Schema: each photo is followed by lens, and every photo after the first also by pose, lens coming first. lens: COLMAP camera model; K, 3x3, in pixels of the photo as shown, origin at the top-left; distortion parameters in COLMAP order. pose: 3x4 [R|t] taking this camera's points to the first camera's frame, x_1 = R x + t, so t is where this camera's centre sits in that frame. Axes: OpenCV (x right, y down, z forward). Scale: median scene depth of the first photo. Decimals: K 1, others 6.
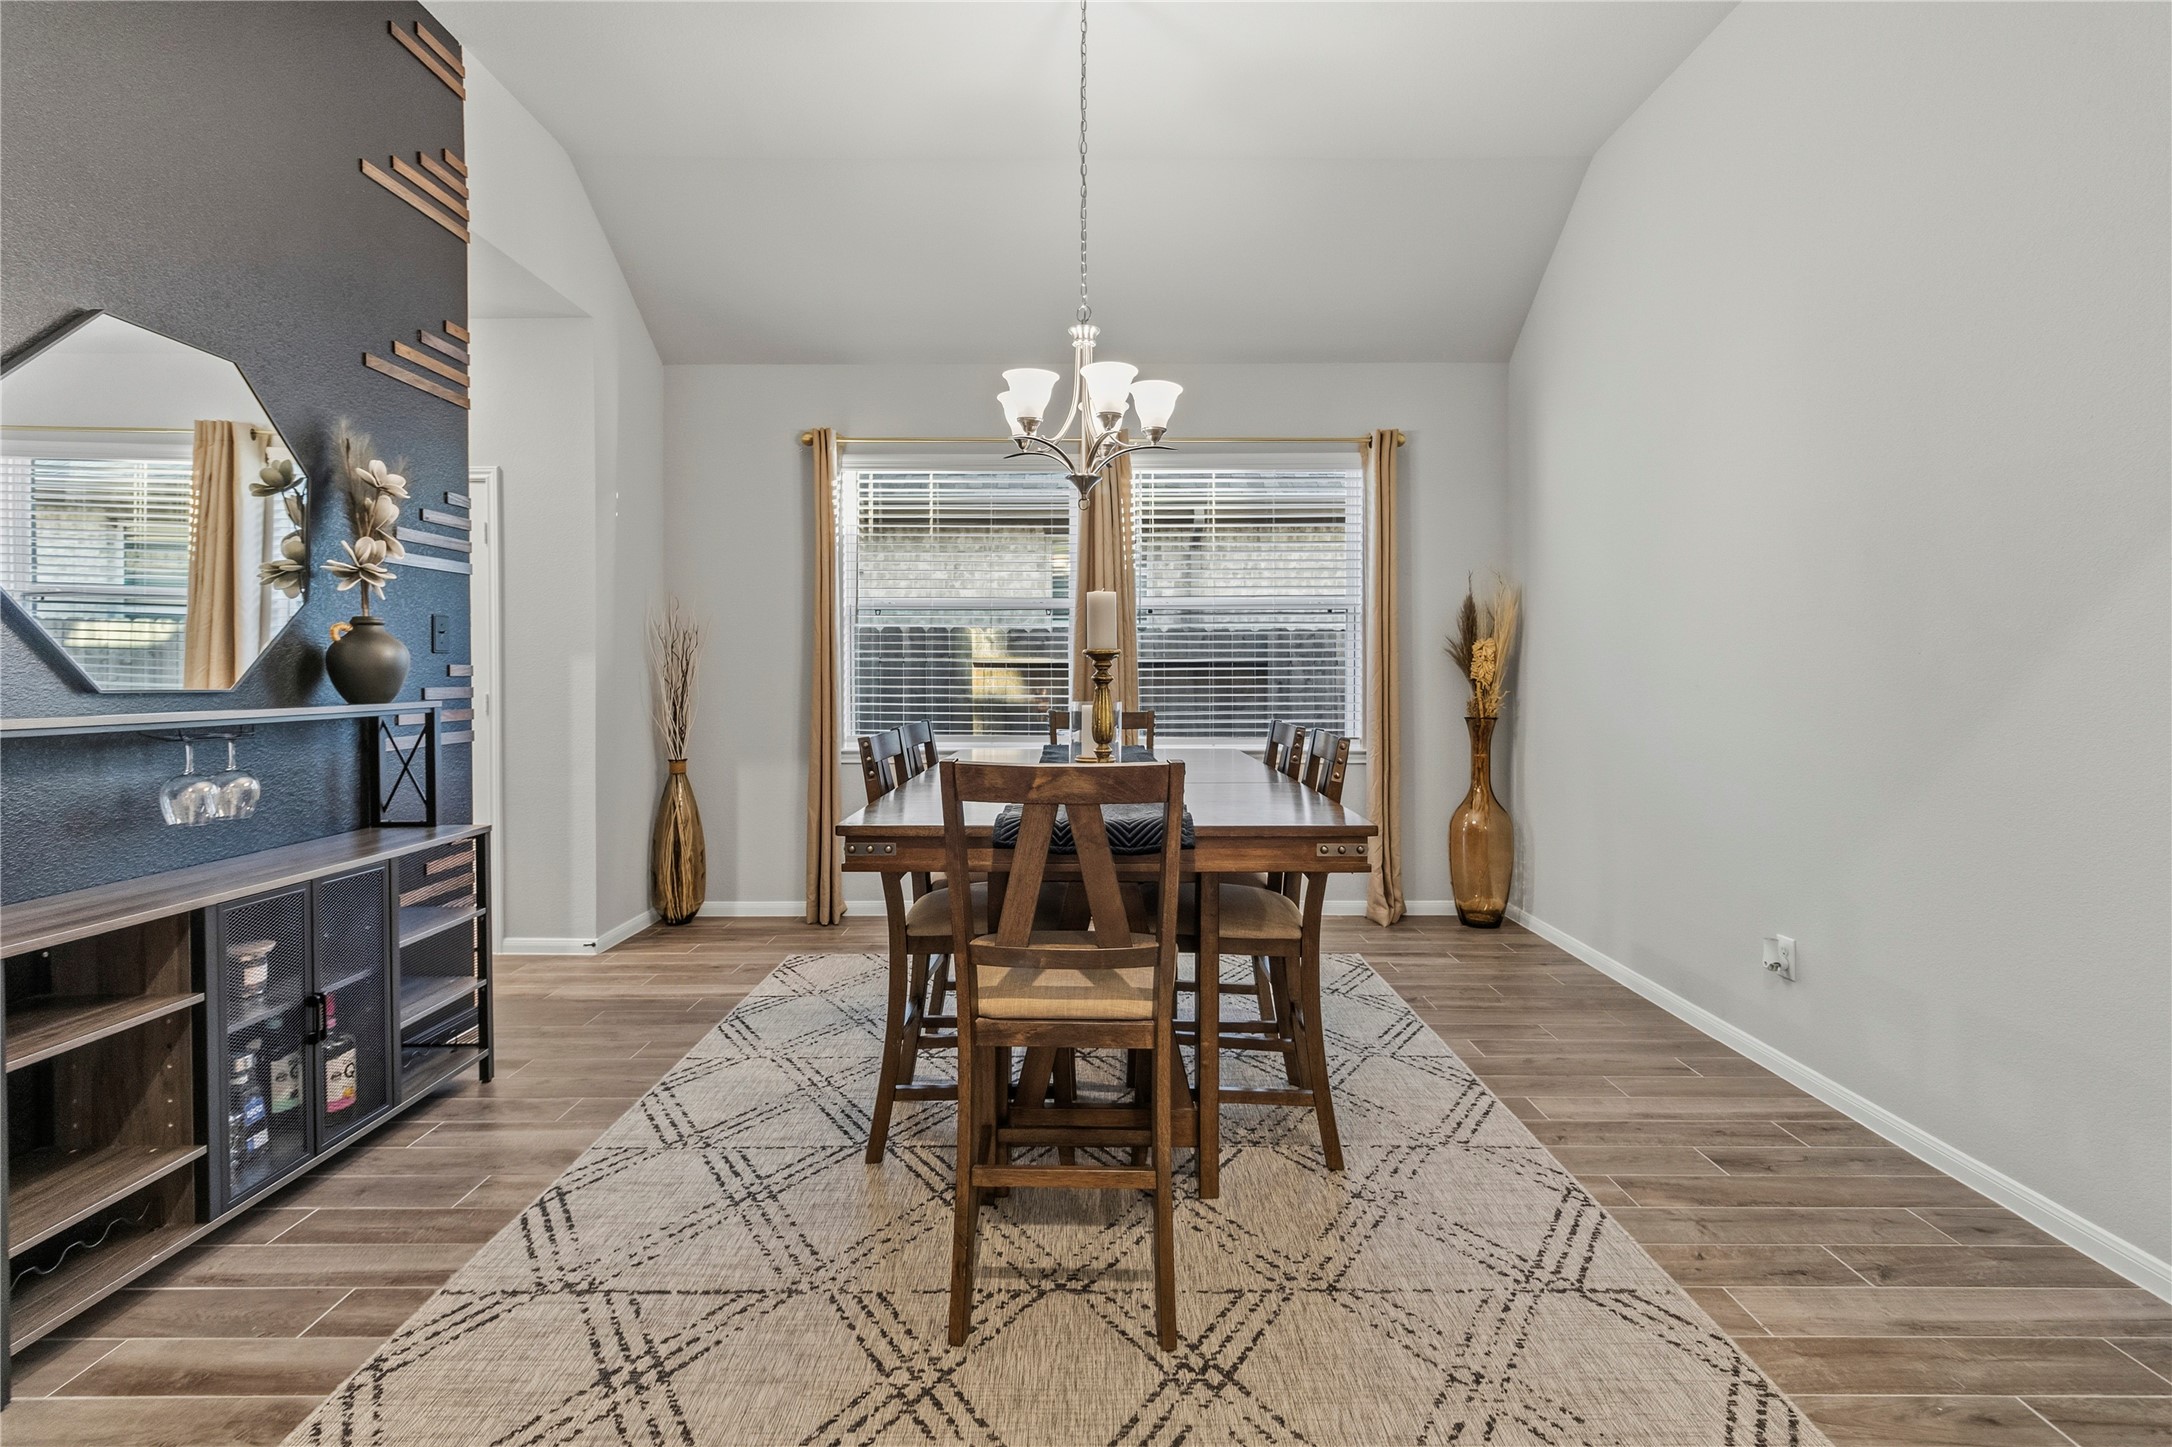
lens RADIAL K [[1020.6, 0, 1080.8], [0, 1020.6, 682.2], [0, 0, 1]] dist [0.000064, 0.001538]
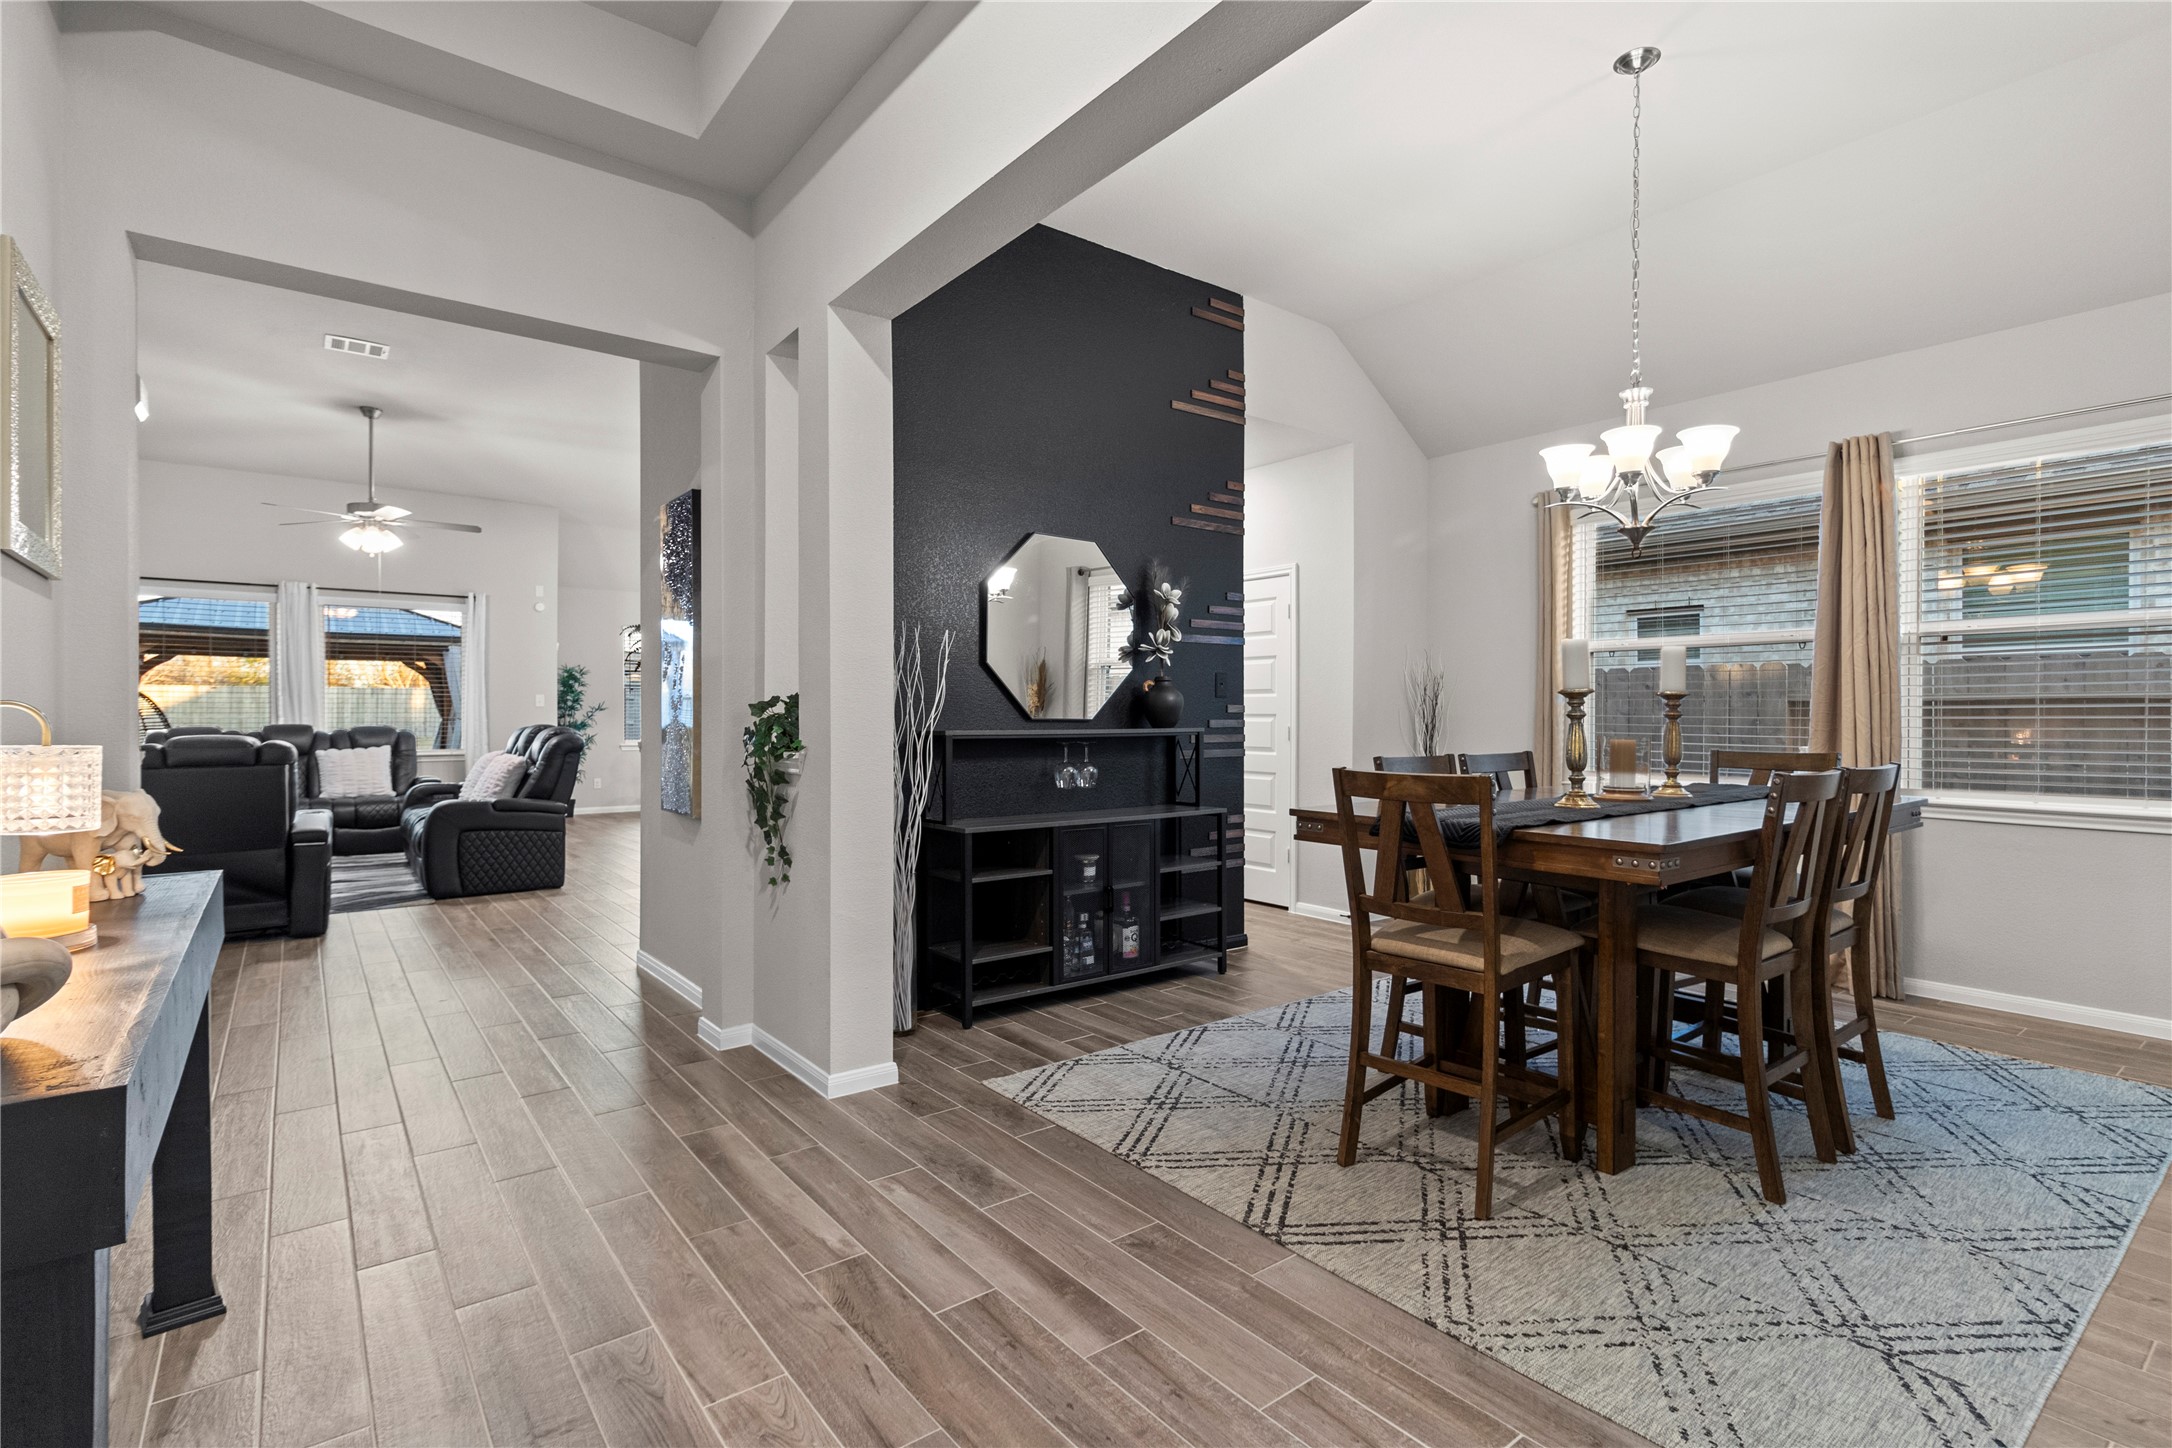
lens RADIAL K [[1020.6, 0, 1092.6], [0, 1020.6, 716.6], [0, 0, 1]] dist [0.000064, 0.001538]
pose [[0.617724, 0.003078, -0.786389, 0.656585], [-0.010115, 0.999941, -0.004032, 0.011263], [0.786330, 0.010445, 0.617719, -0.148445]]
